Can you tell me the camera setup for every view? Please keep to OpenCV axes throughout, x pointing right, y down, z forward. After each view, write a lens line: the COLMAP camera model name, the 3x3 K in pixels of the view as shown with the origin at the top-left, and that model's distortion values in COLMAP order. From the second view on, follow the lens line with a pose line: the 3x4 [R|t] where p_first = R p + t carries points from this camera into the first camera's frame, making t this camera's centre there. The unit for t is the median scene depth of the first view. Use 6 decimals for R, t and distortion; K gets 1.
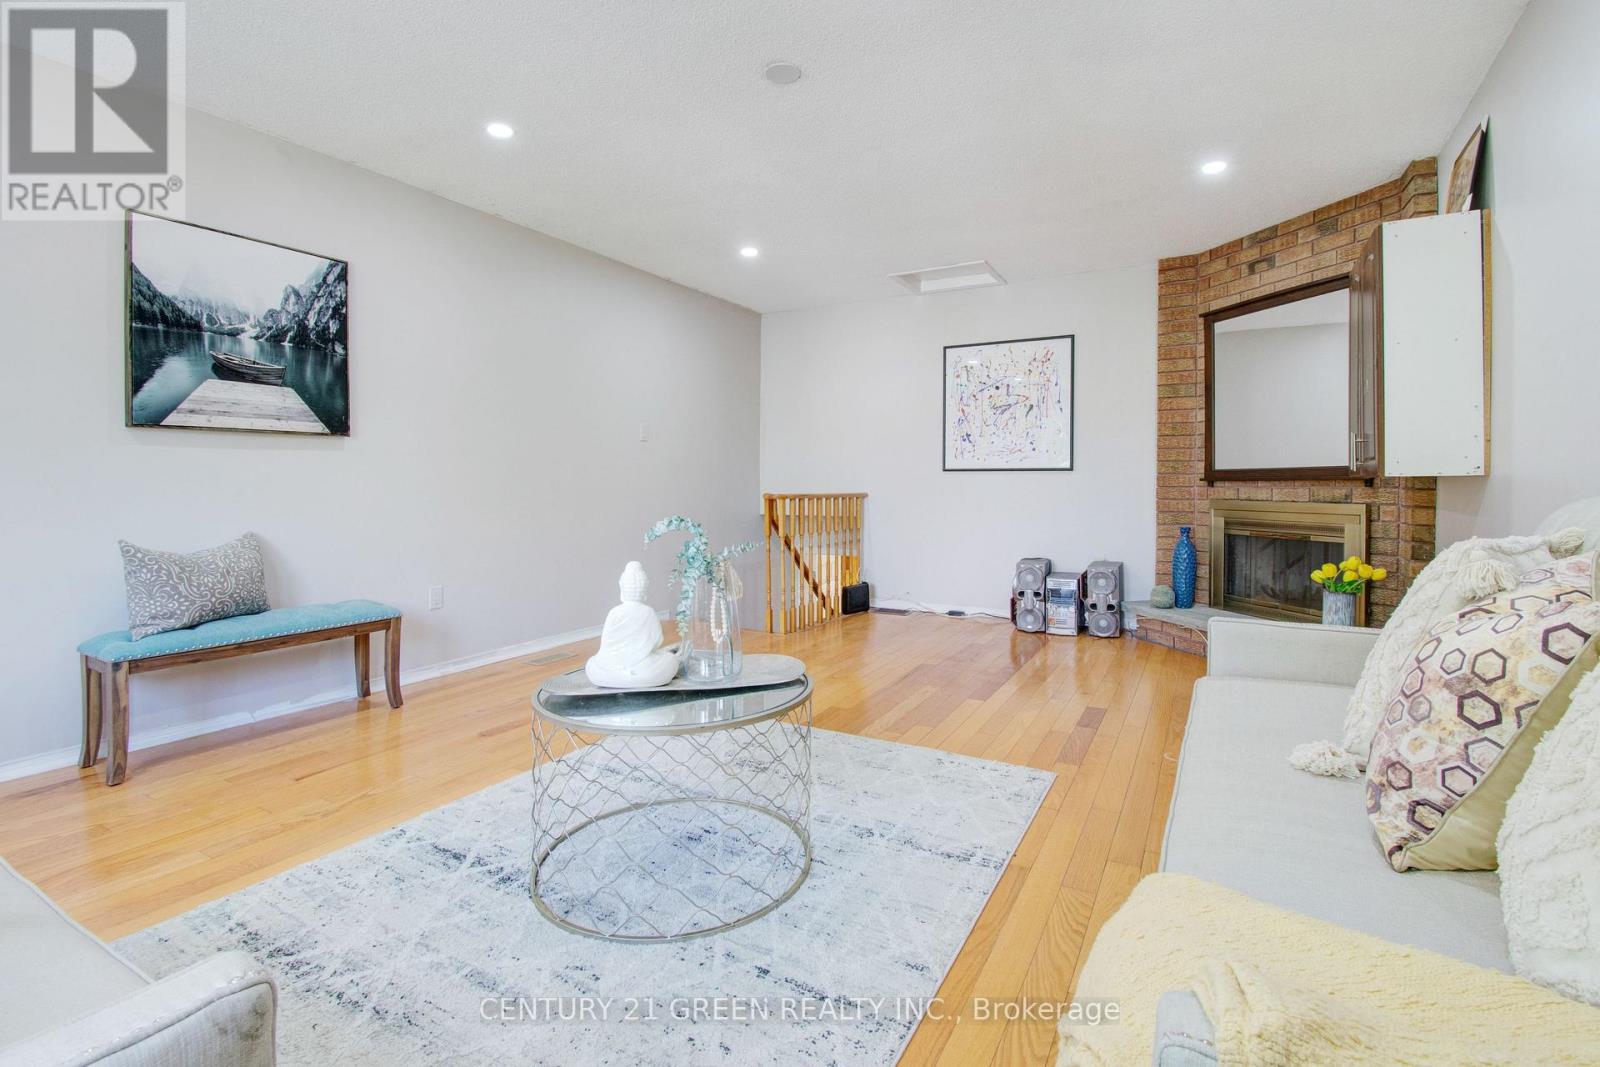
lens RADIAL K [[747.4, 0, 812.7], [0, 747.4, 469.3], [0, 0, 1]] dist [0.019910, -0.027491]
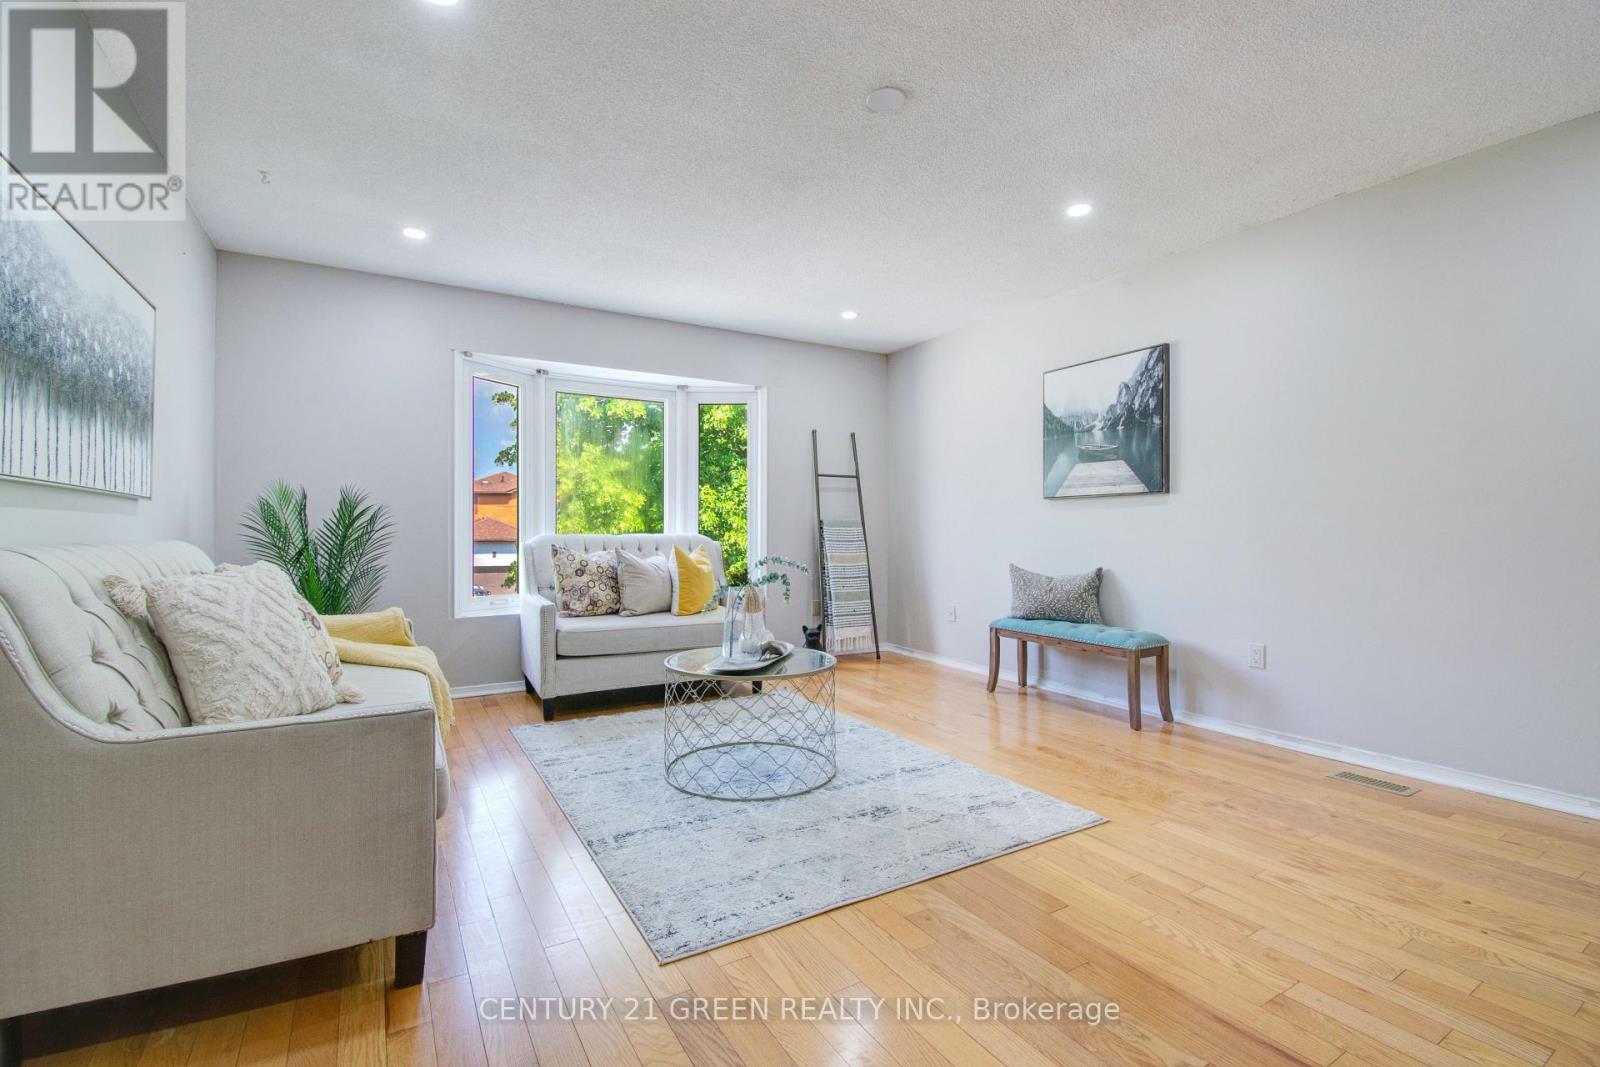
lens RADIAL K [[714.3, 0, 818.1], [0, 714.3, 528.4], [0, 0, 1]] dist [0.015359, -0.023809]
pose [[-0.494922, -0.001720, -0.868936, 0.675502], [0.013947, 0.999854, -0.009923, 0.016084], [0.868825, -0.017030, -0.494826, 1.190632]]
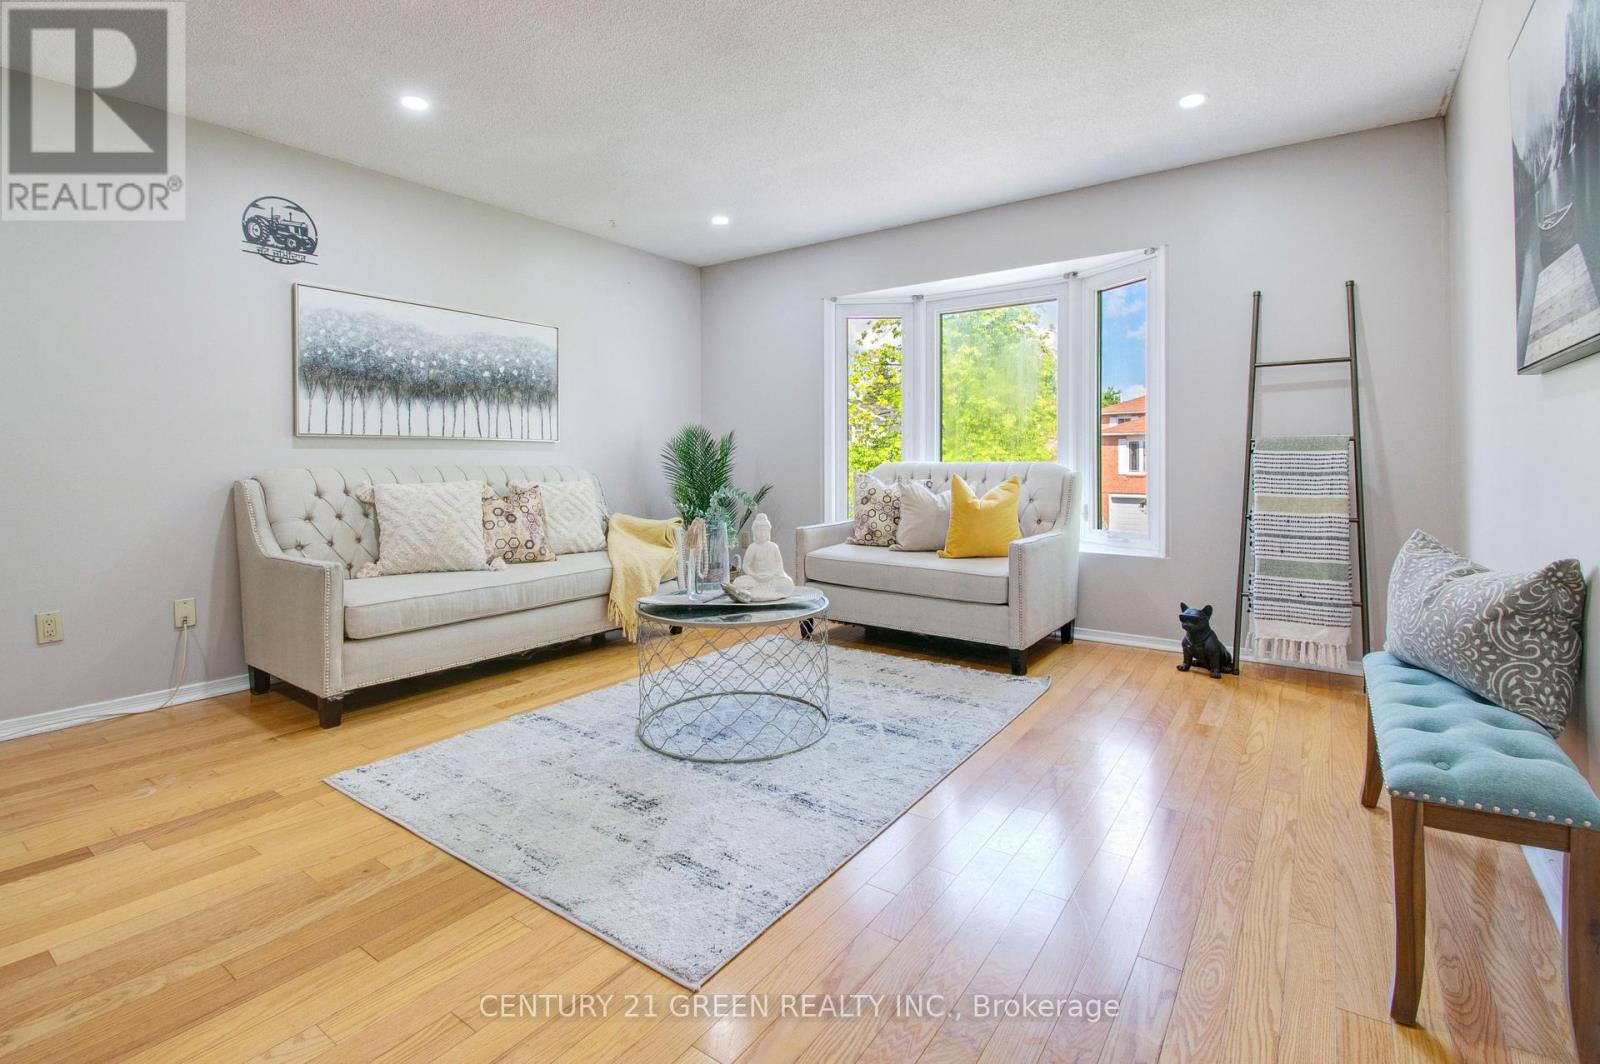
lens RADIAL K [[747.4, 0, 812.7], [0, 747.4, 467.8], [0, 0, 1]] dist [0.019910, -0.027491]
pose [[-0.993946, 0.004474, 0.109781, -0.308819], [0.004105, 0.999985, -0.003593, 0.023067], [-0.109795, -0.003120, -0.993949, 1.519708]]
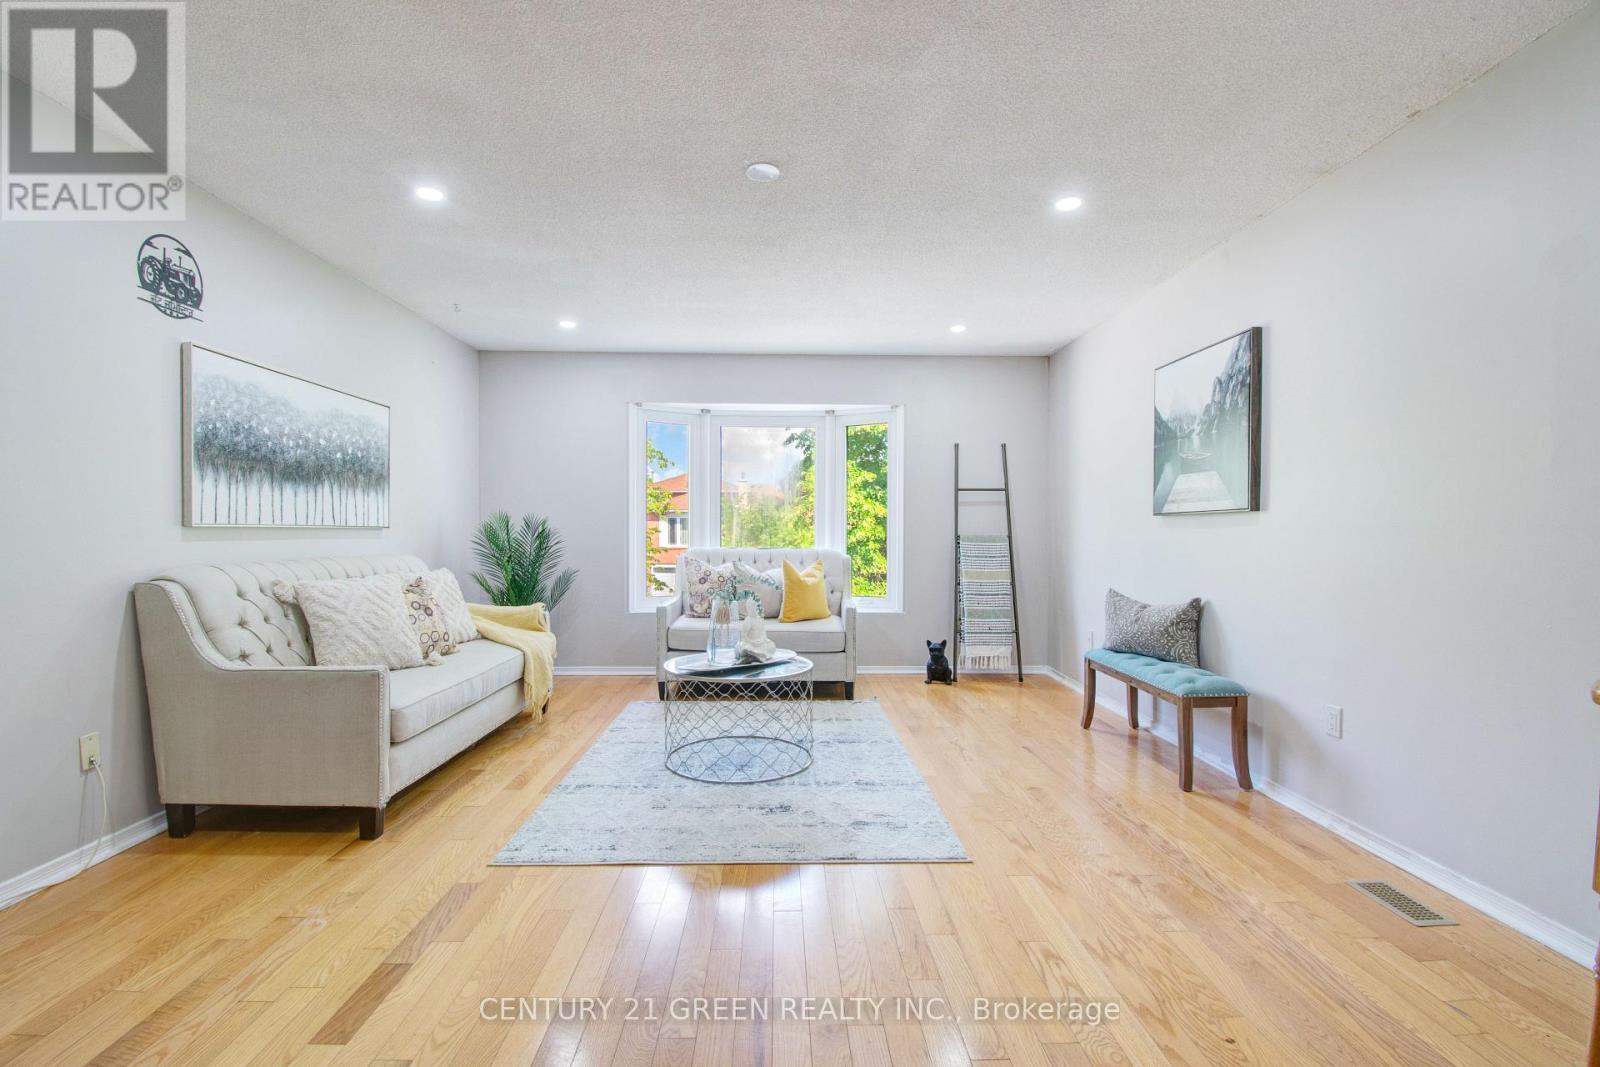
lens RADIAL K [[733.5, 0, 810.1], [0, 733.5, 540.2], [0, 0, 1]] dist [0.019109, -0.025627]
pose [[-0.857913, 0.003704, -0.513782, 0.375935], [0.004594, 0.999989, -0.000462, -0.009783], [0.513775, -0.002757, -0.857920, 1.668964]]
